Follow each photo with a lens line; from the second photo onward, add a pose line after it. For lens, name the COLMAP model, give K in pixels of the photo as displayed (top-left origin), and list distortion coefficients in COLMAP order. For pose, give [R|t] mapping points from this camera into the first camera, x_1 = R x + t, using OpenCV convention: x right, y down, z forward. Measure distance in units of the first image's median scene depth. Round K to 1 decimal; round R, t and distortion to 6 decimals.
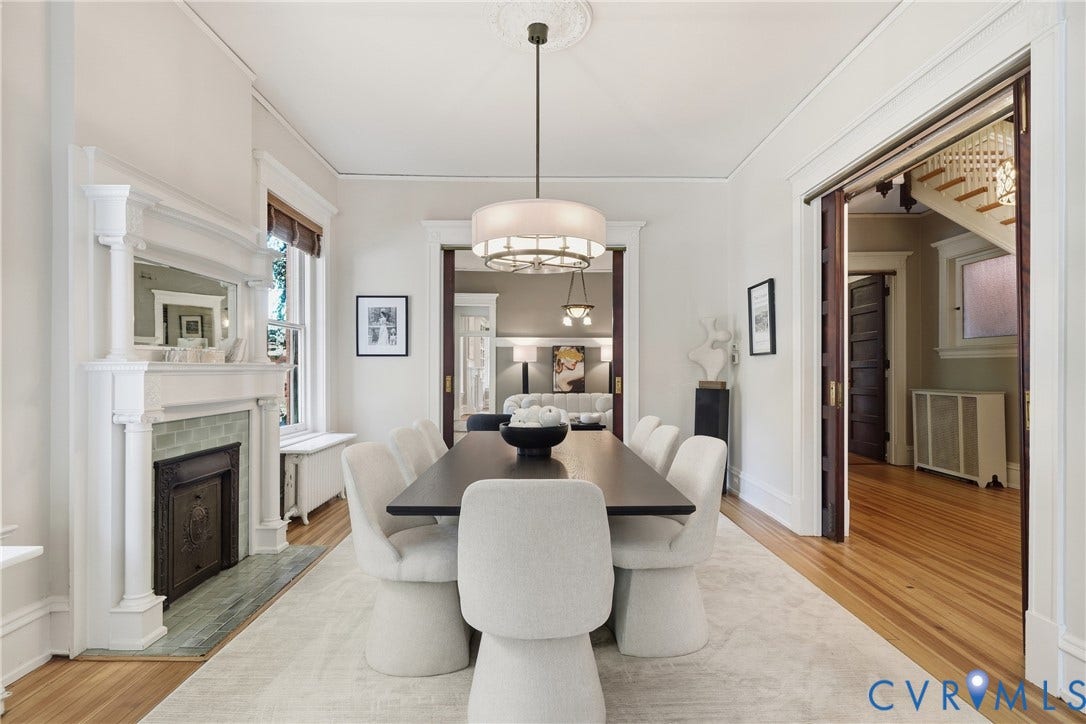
lens RADIAL K [[560.8, 0, 548.5], [0, 560.8, 365.9], [0, 0, 1]] dist [-0.003049, -0.000103]
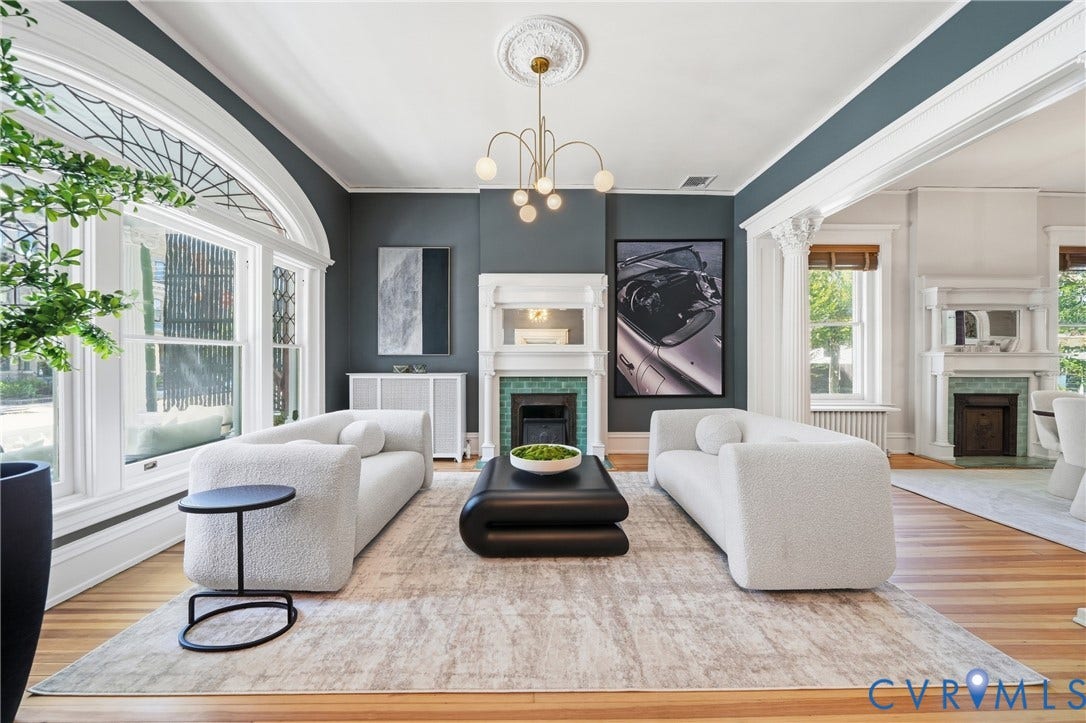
lens RADIAL K [[398.8, 0, 541.6], [0, 398.8, 365.2], [0, 0, 1]] dist [-0.000940, -0.000107]
pose [[-0.006161, 0.006964, -0.999957, 0.976088], [0.002630, 0.999972, 0.006948, 0.031059], [0.999978, -0.002587, -0.006179, -0.736866]]
